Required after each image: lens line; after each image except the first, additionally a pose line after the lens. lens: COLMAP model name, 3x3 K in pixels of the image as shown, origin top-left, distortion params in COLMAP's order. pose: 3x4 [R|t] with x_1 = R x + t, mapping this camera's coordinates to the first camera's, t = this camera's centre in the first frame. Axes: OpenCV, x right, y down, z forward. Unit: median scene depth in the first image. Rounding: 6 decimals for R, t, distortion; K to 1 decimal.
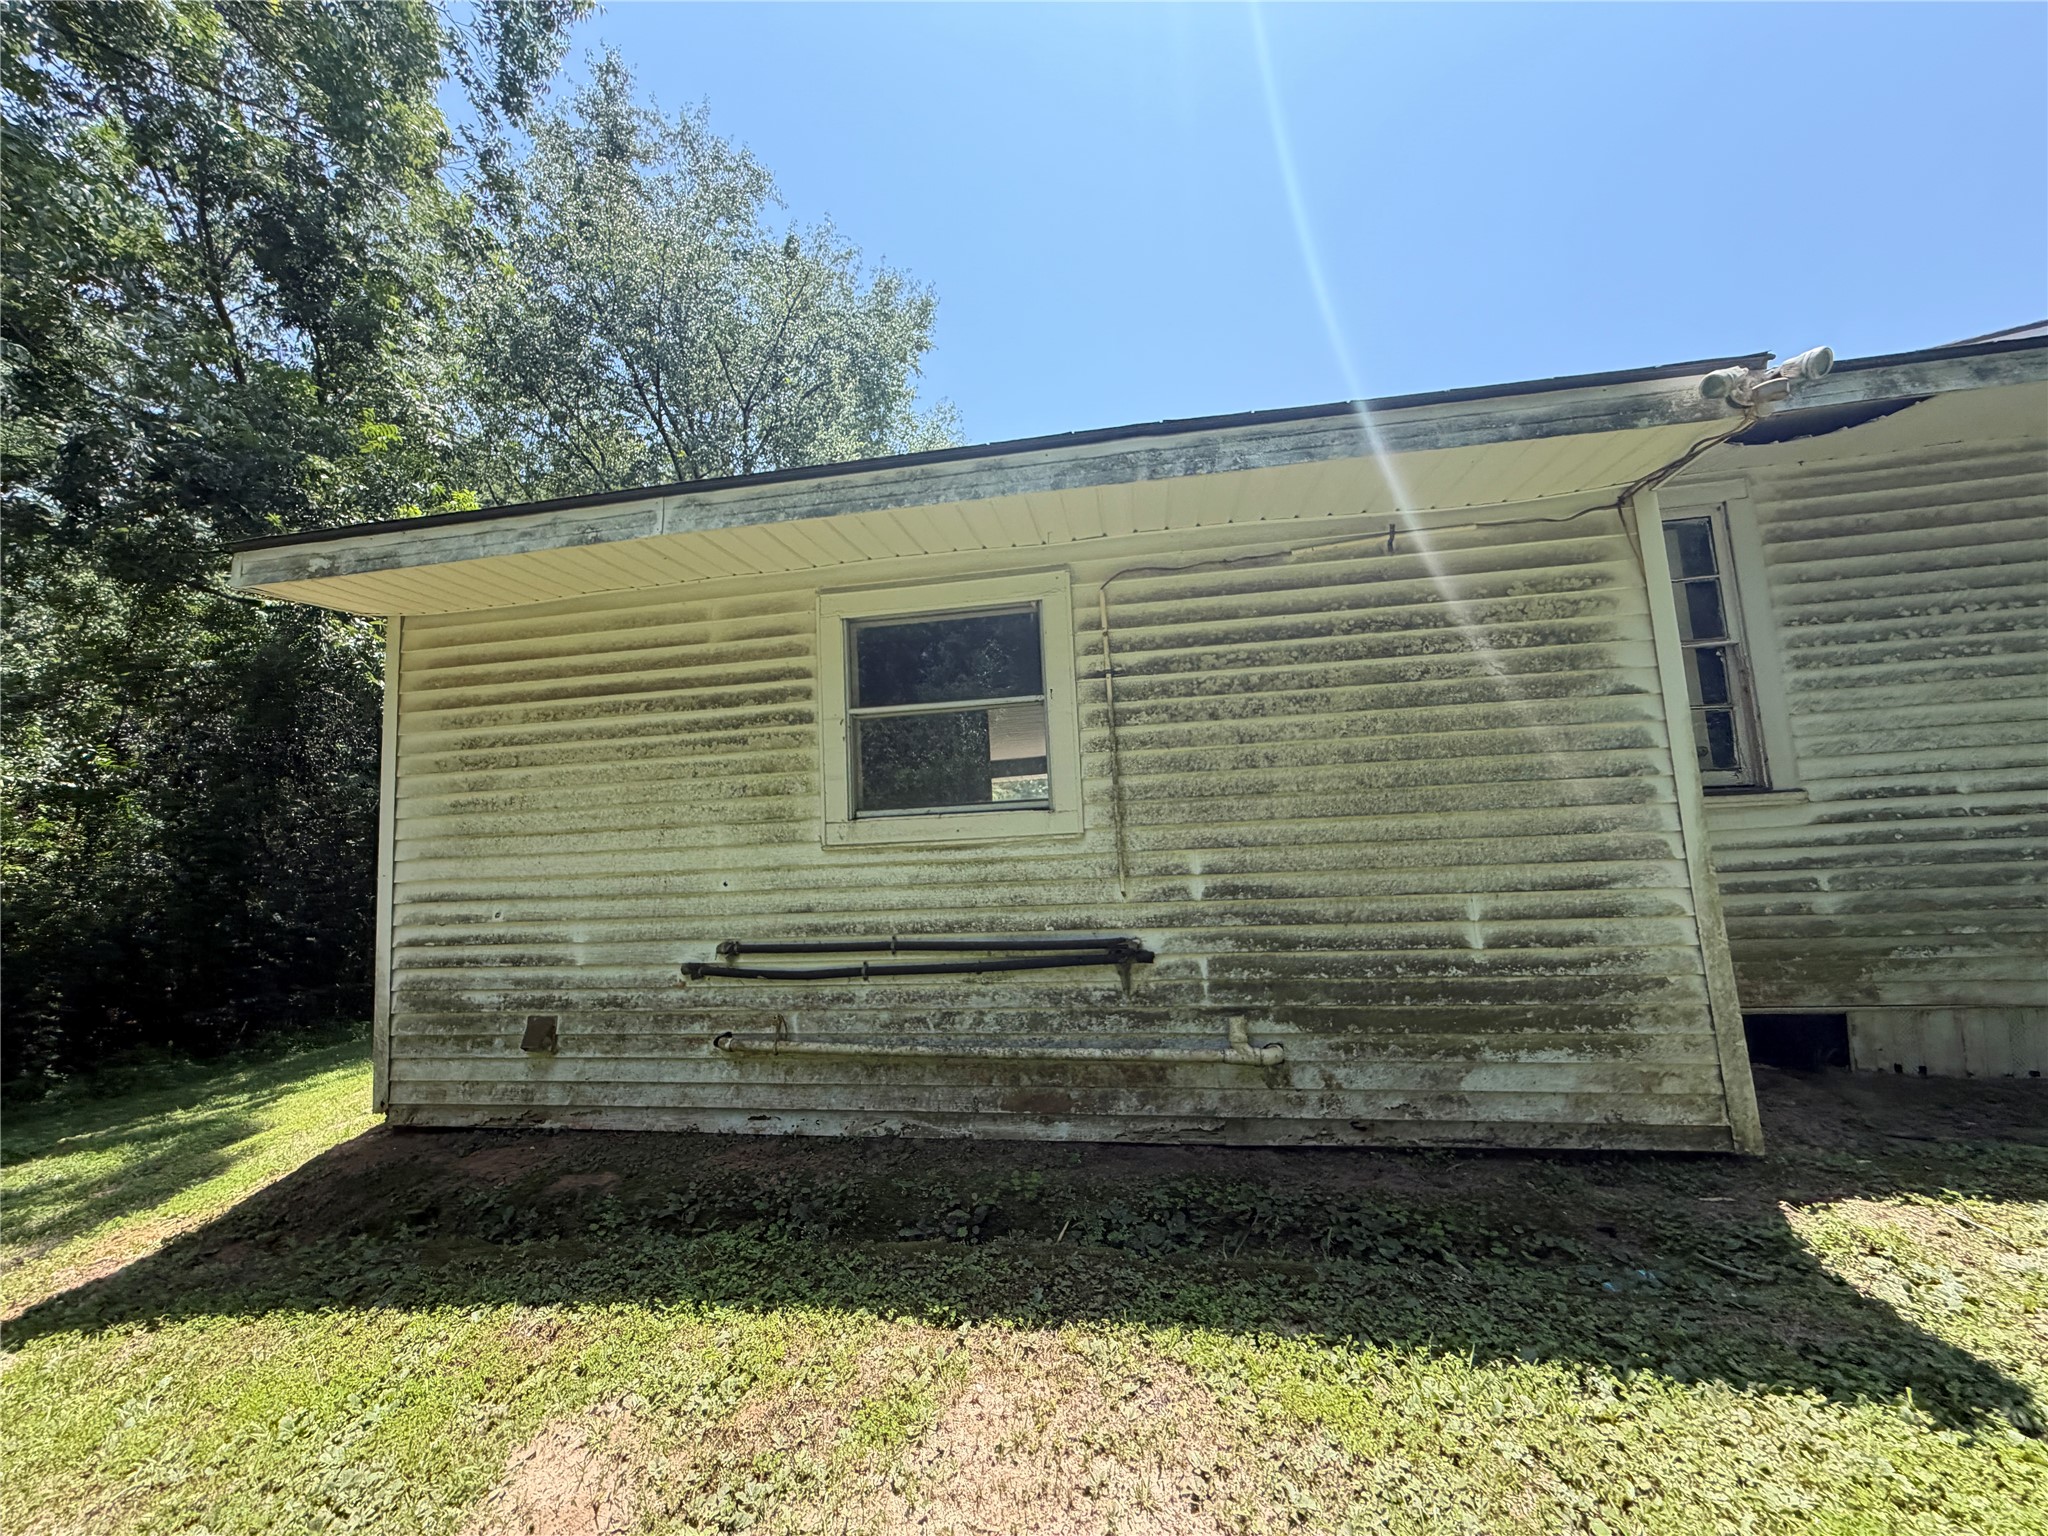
lens RADIAL K [[812.0, 0, 1024.0], [0, 812.0, 768.0], [0, 0, 1]] dist [-0.000975, -0.000127]
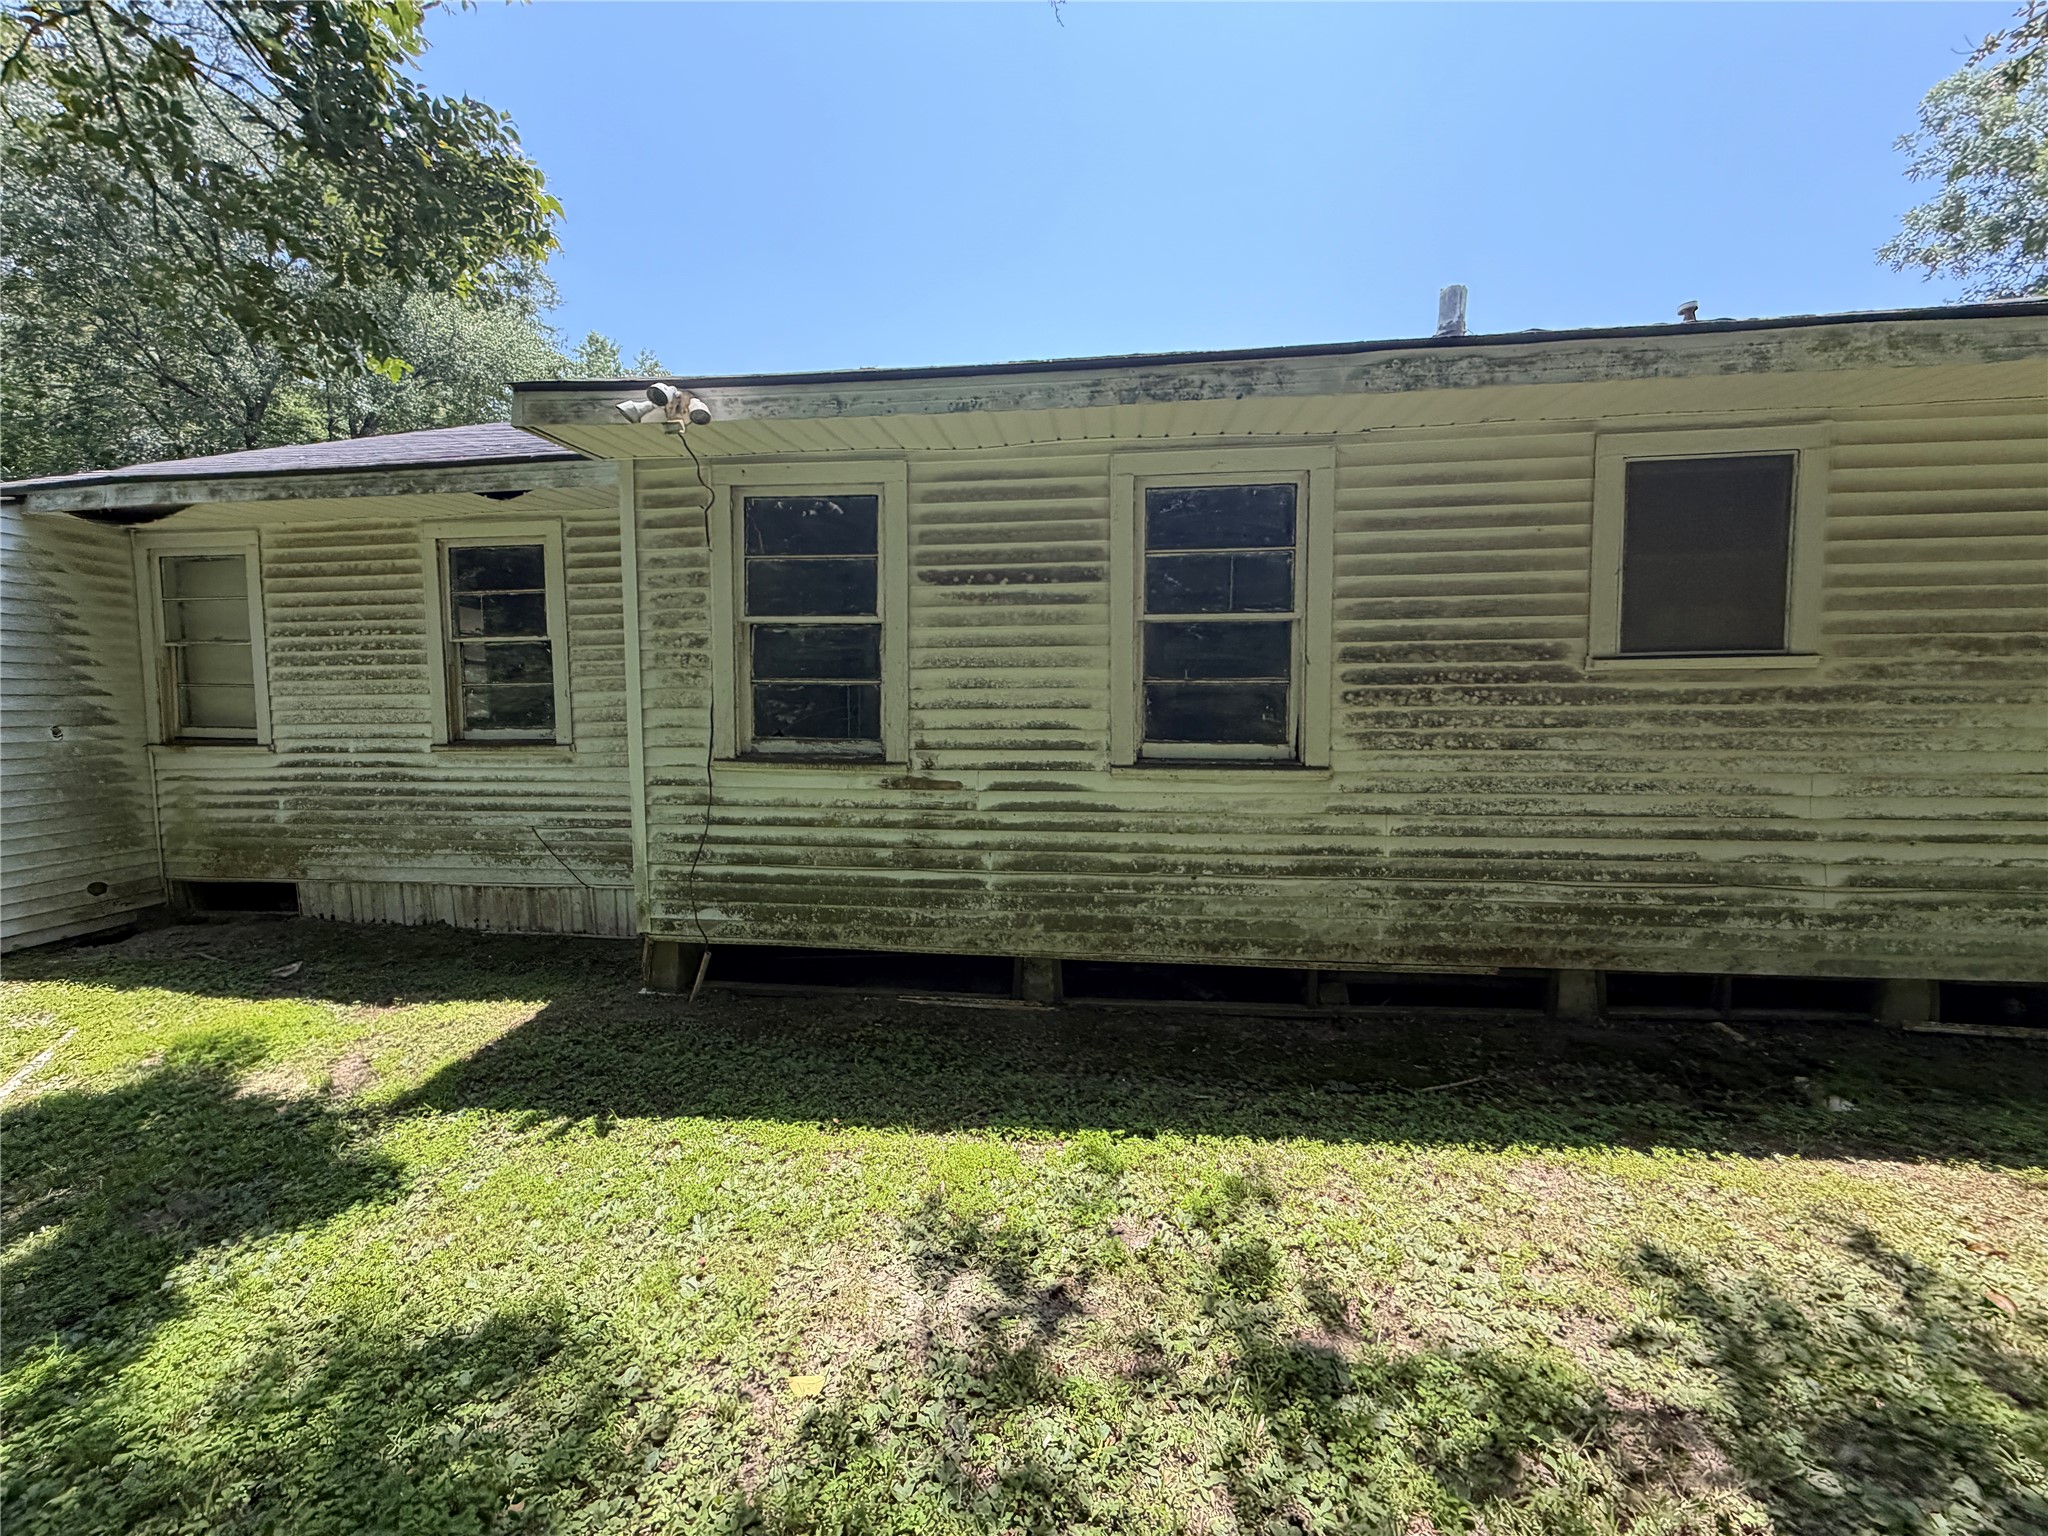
lens RADIAL K [[812.0, 0, 1024.0], [0, 812.0, 768.0], [0, 0, 1]] dist [-0.000975, -0.000127]
pose [[0.997604, 0.037109, 0.058387, 2.345018], [-0.046746, 0.983727, 0.173483, -0.271059], [-0.050999, -0.175797, 0.983105, -0.622713]]
